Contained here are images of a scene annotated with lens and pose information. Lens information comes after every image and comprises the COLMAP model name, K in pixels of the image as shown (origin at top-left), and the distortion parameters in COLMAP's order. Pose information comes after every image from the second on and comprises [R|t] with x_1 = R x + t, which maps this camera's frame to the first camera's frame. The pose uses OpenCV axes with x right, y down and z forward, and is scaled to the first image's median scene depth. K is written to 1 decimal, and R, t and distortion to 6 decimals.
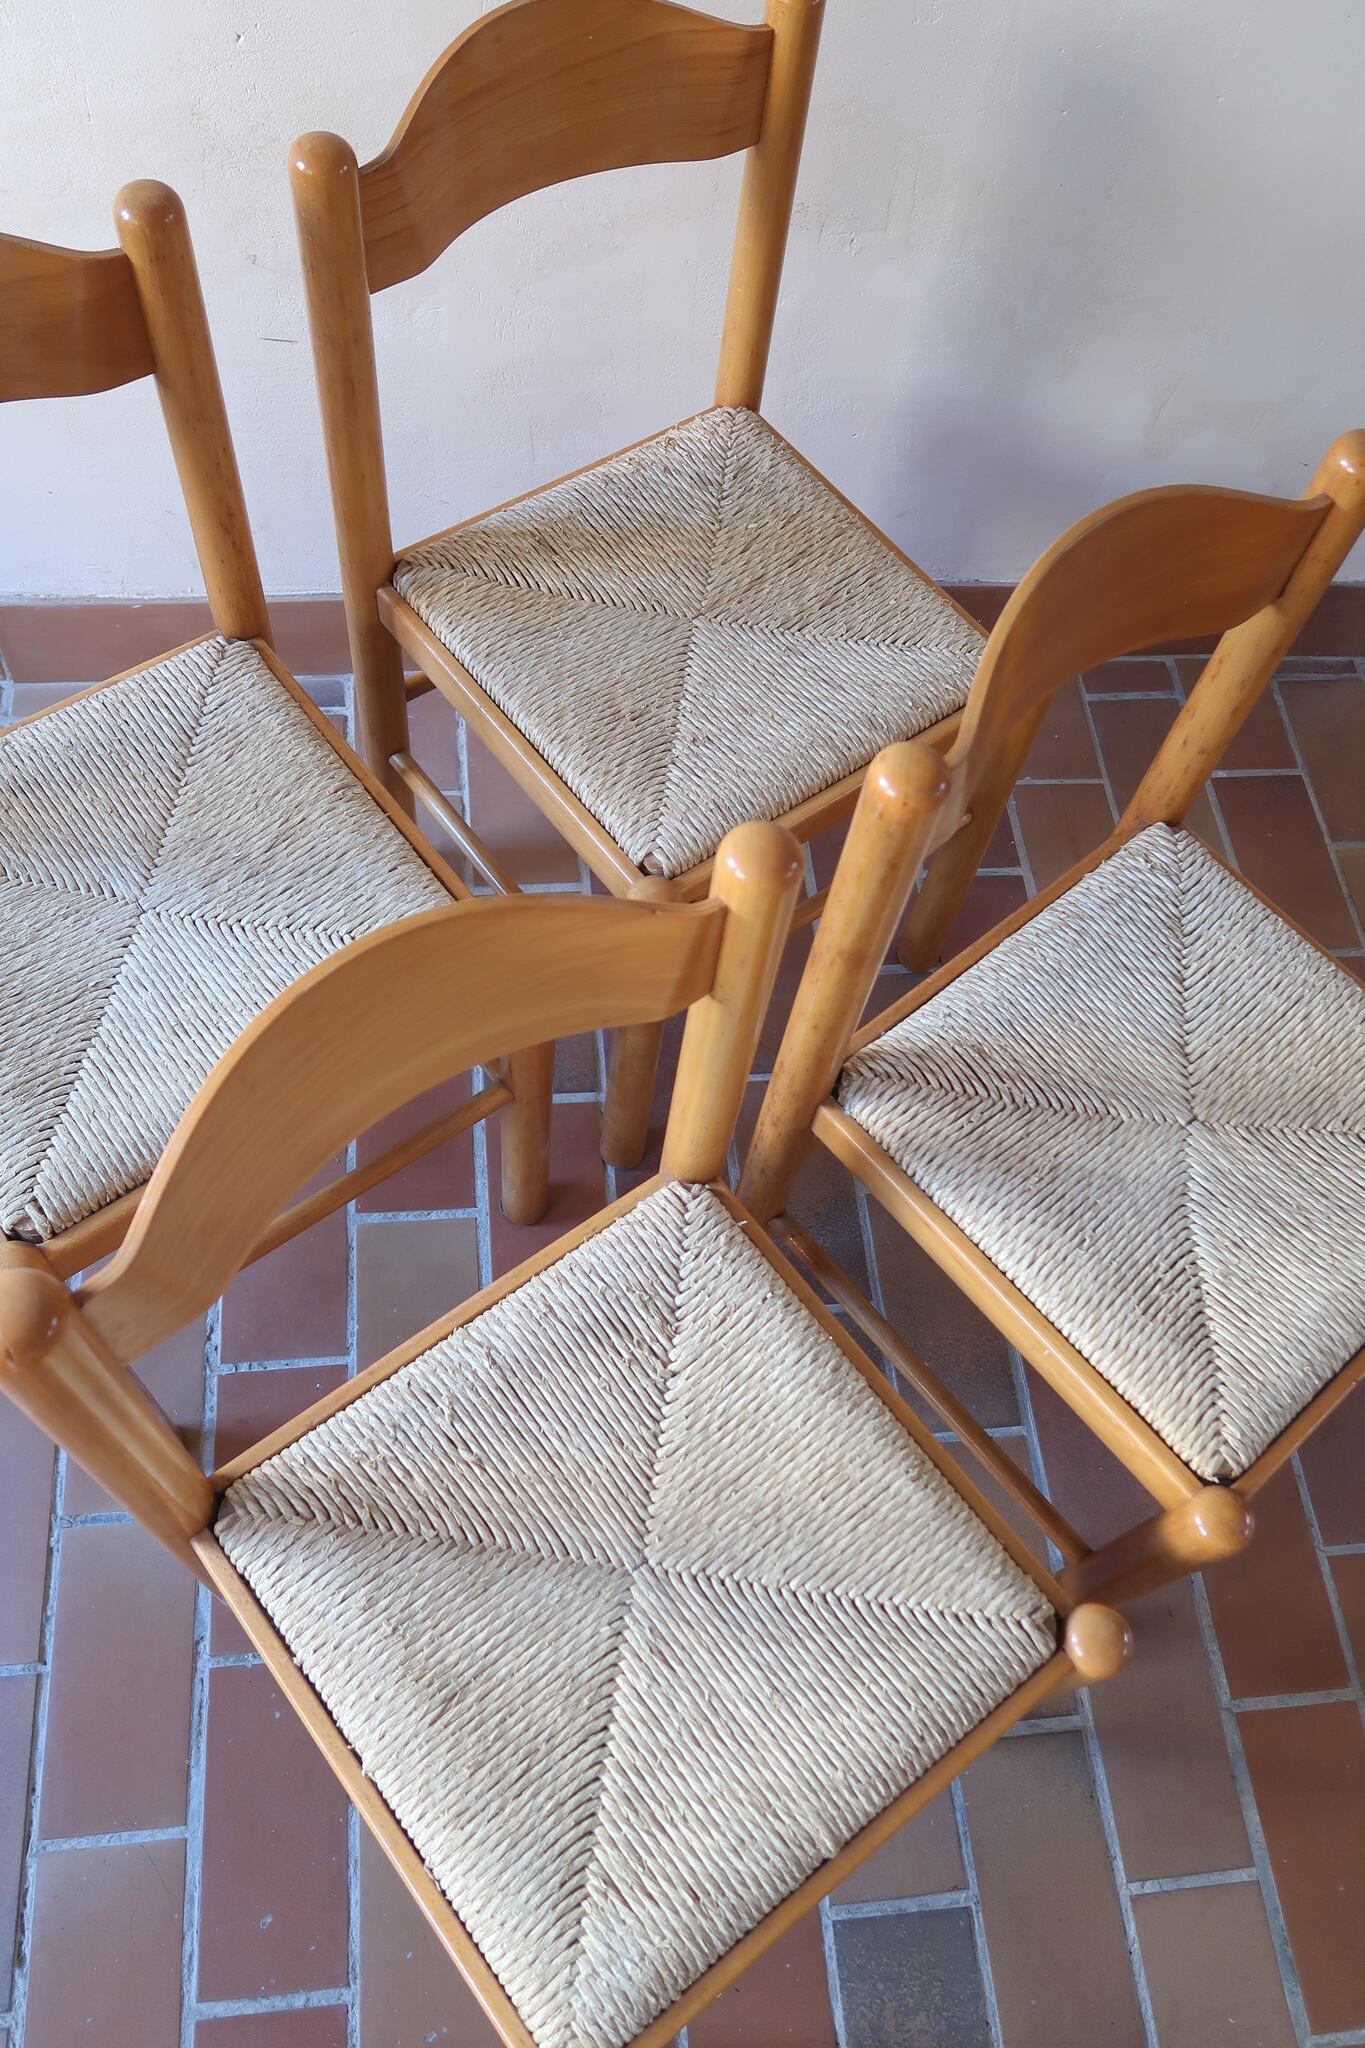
lens RADIAL K [[1582.4, 0, 692.6], [0, 1582.4, 1034.2], [0, 0, 1]] dist [-0.021766, 0.017291]
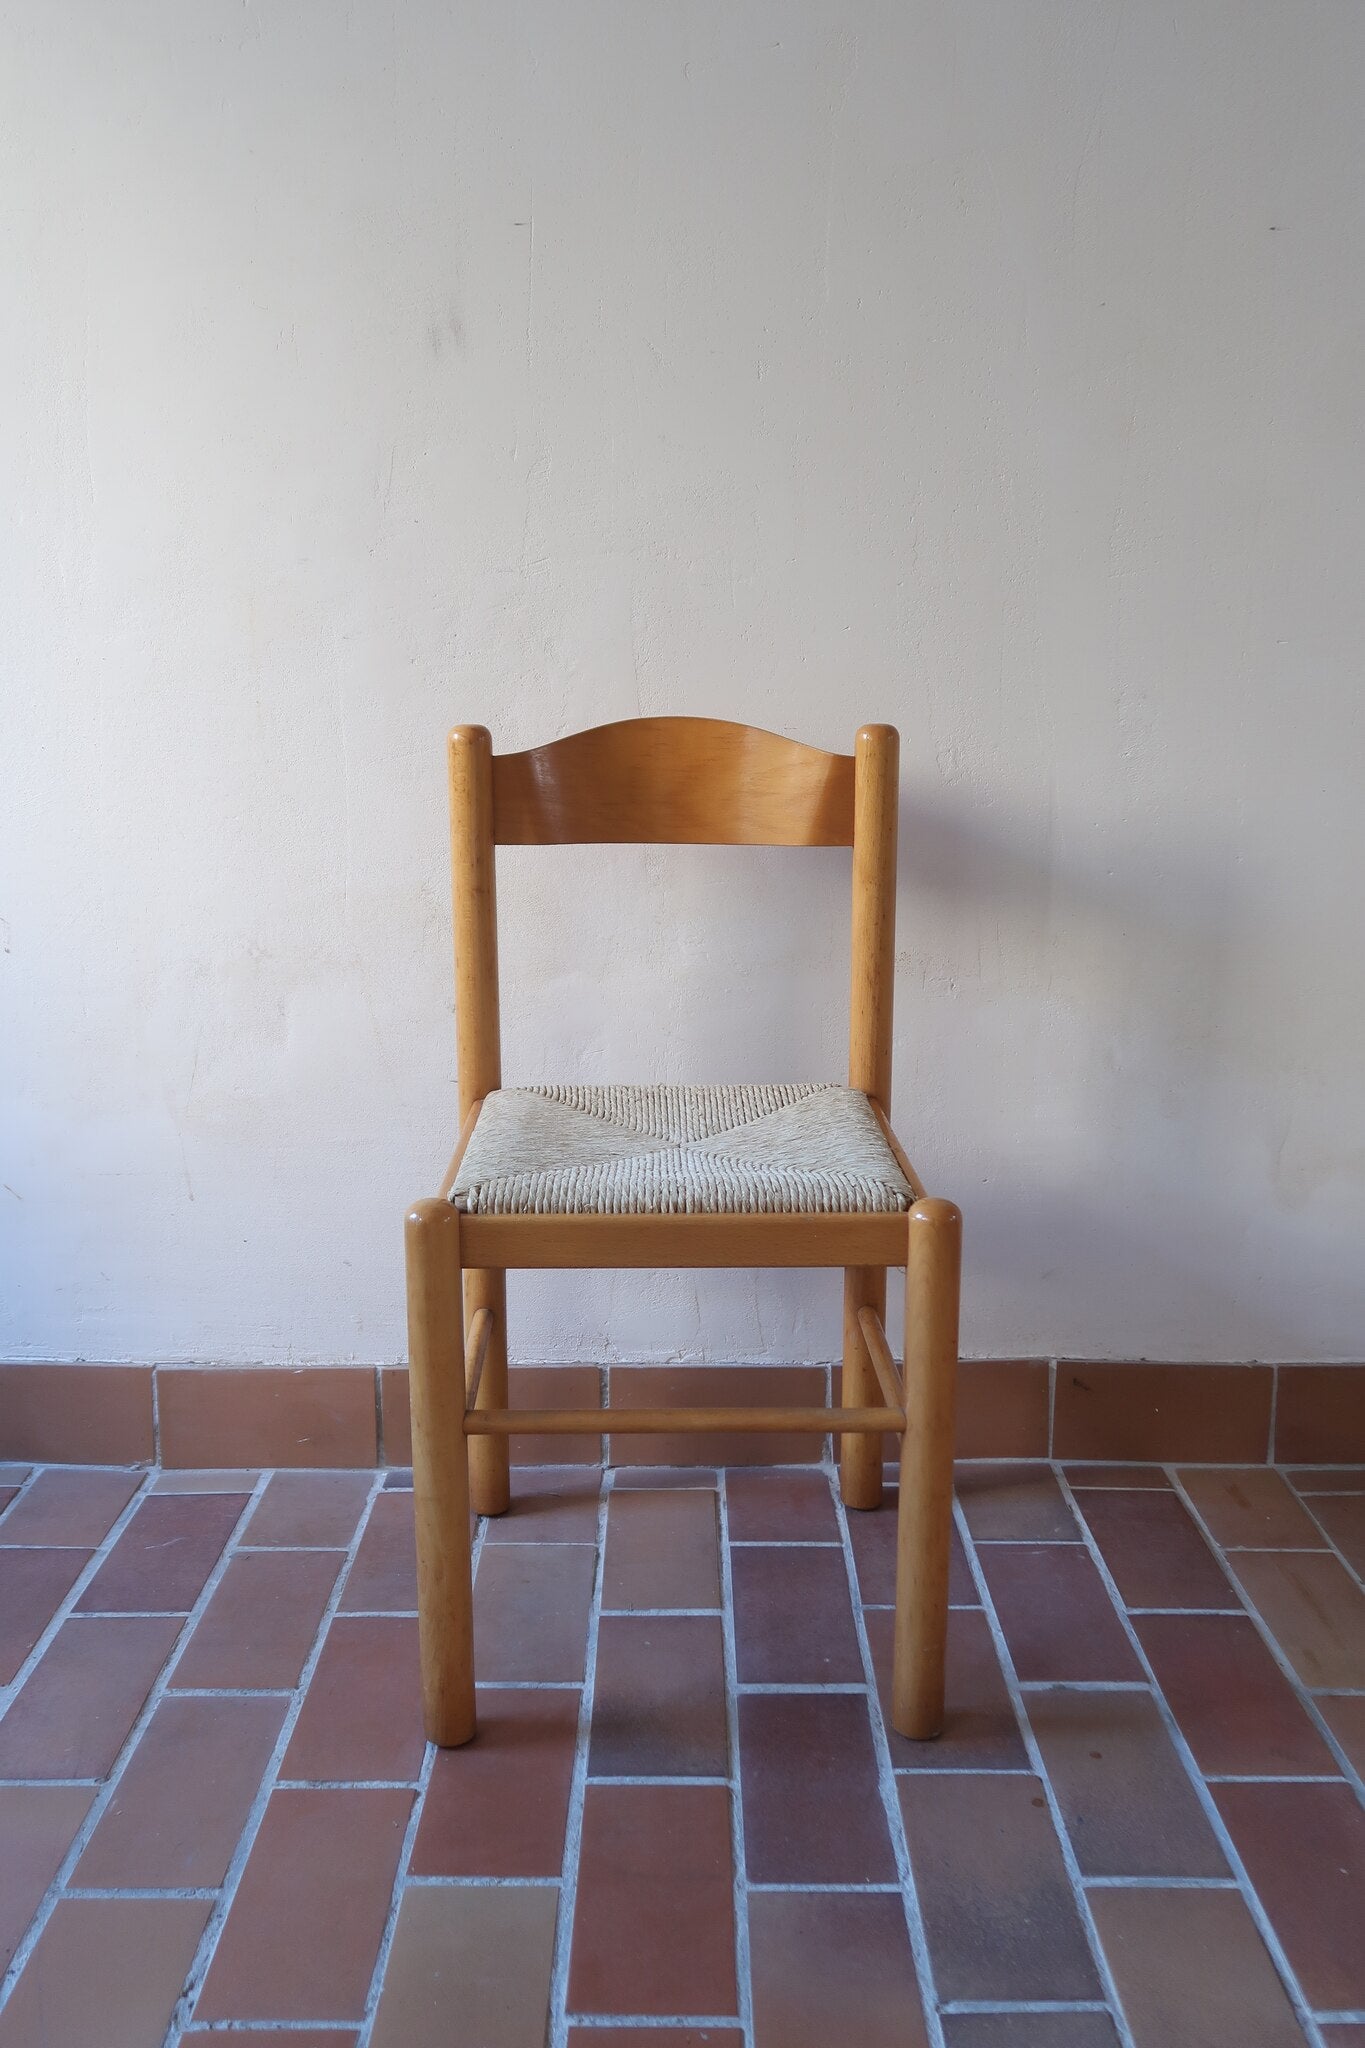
lens RADIAL K [[1726.7, 0, 688.0], [0, 1726.7, 1024.6], [0, 0, 1]] dist [-0.010695, 0.011907]
pose [[0.990431, -0.072103, -0.117676, 0.050464], [-0.043118, 0.648322, -0.760144, 0.462180], [0.131100, 0.757944, 0.639009, 0.157190]]
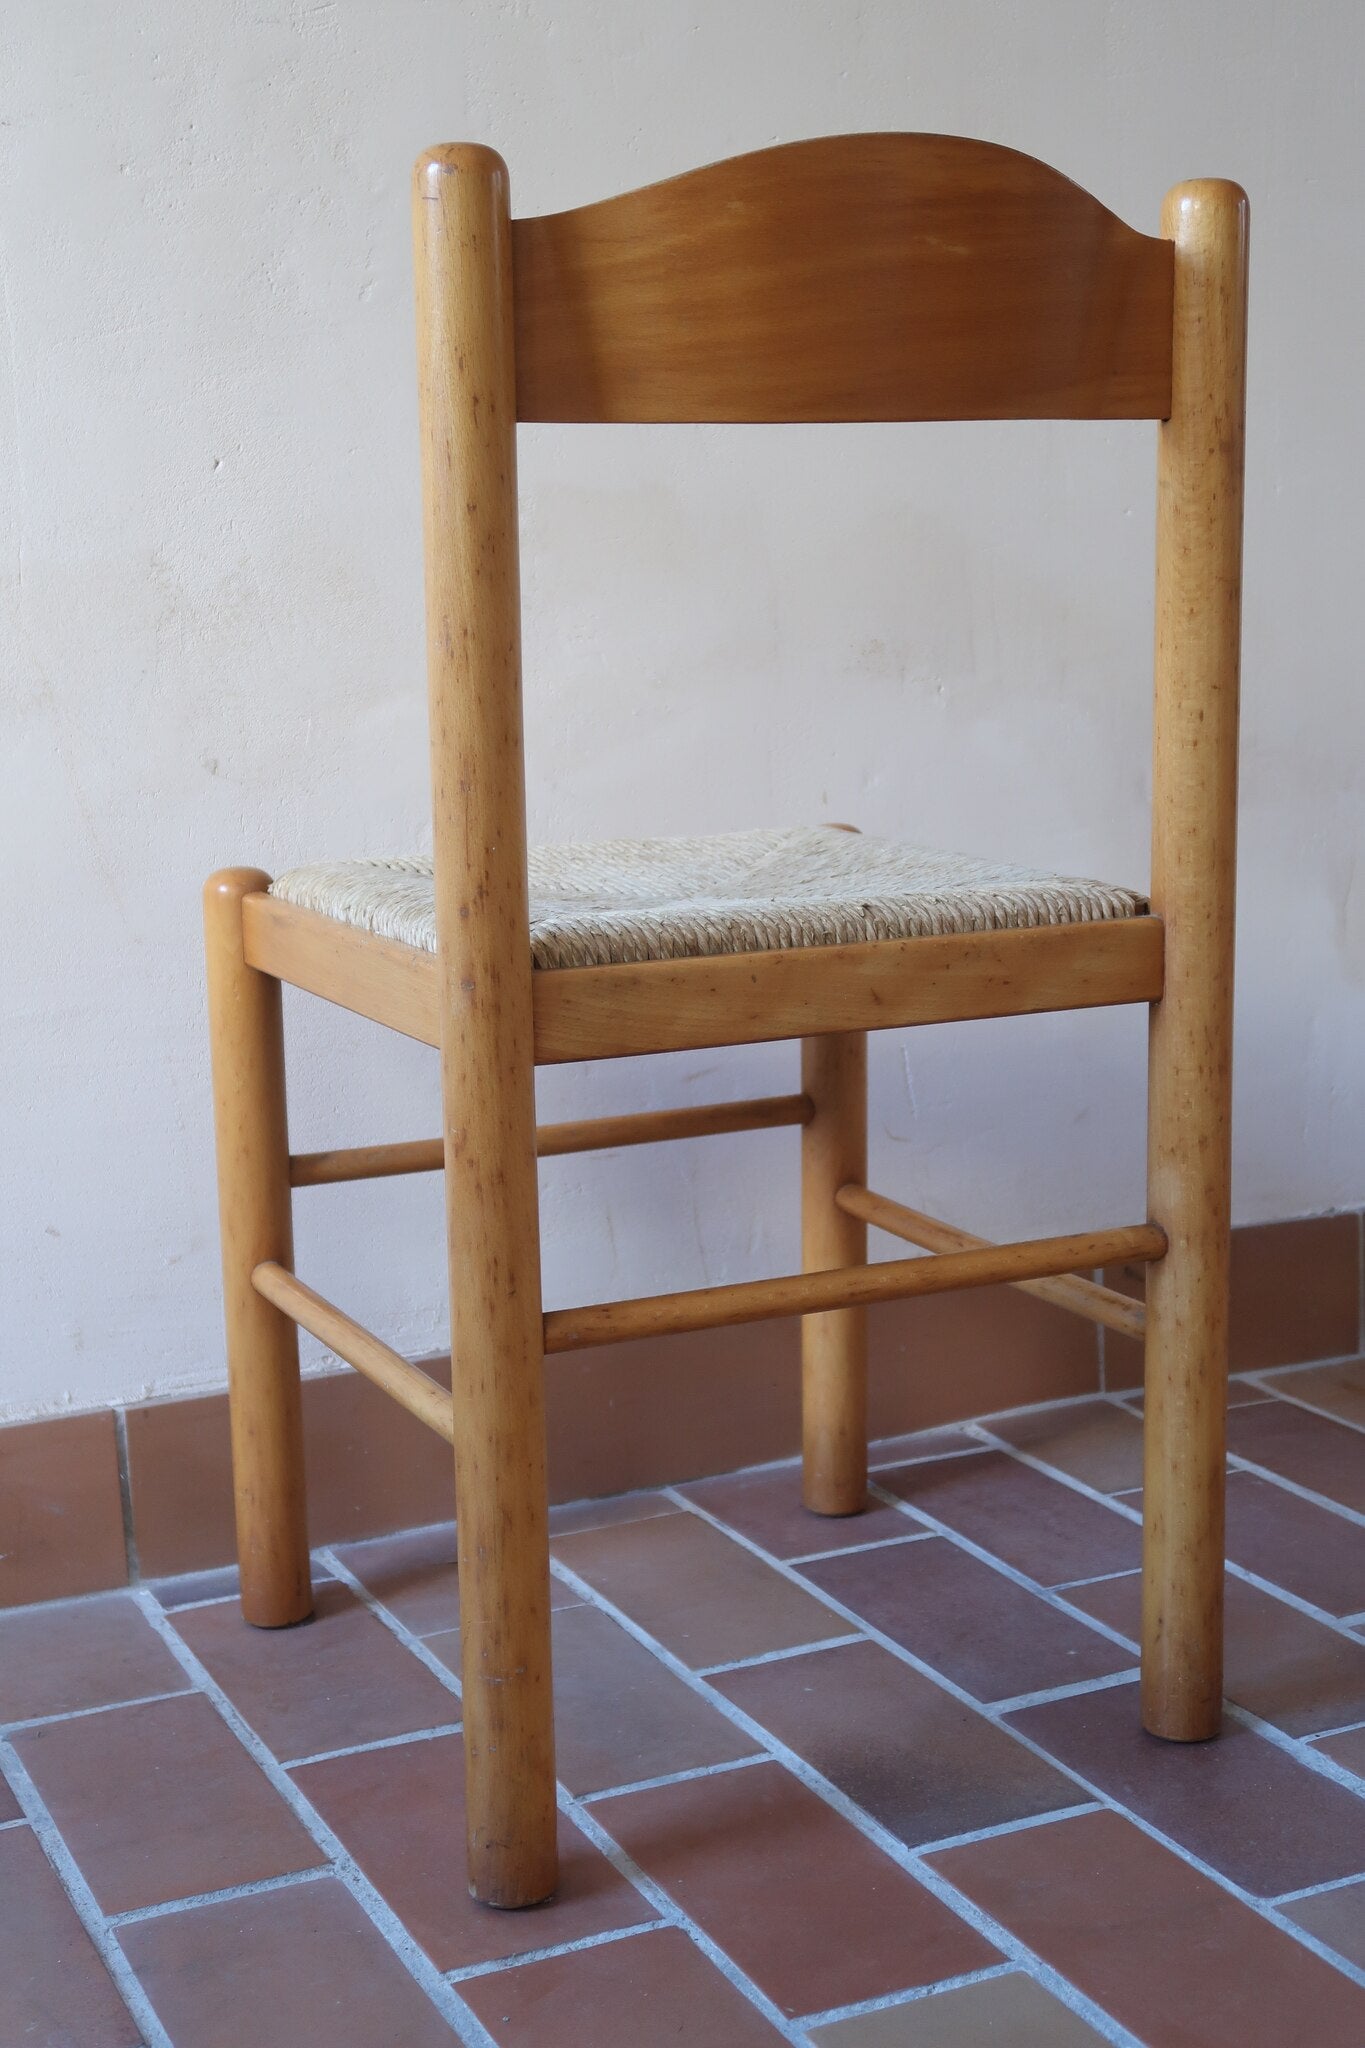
lens RADIAL K [[2704.5, 0, 681.0], [0, 2704.5, 1033.5], [0, 0, 1]] dist [-0.007118, 0.000000]
pose [[0.938276, -0.179133, 0.295889, -0.410624], [0.342262, 0.604386, -0.719426, 0.480152], [-0.049959, 0.776291, 0.628391, 0.269771]]
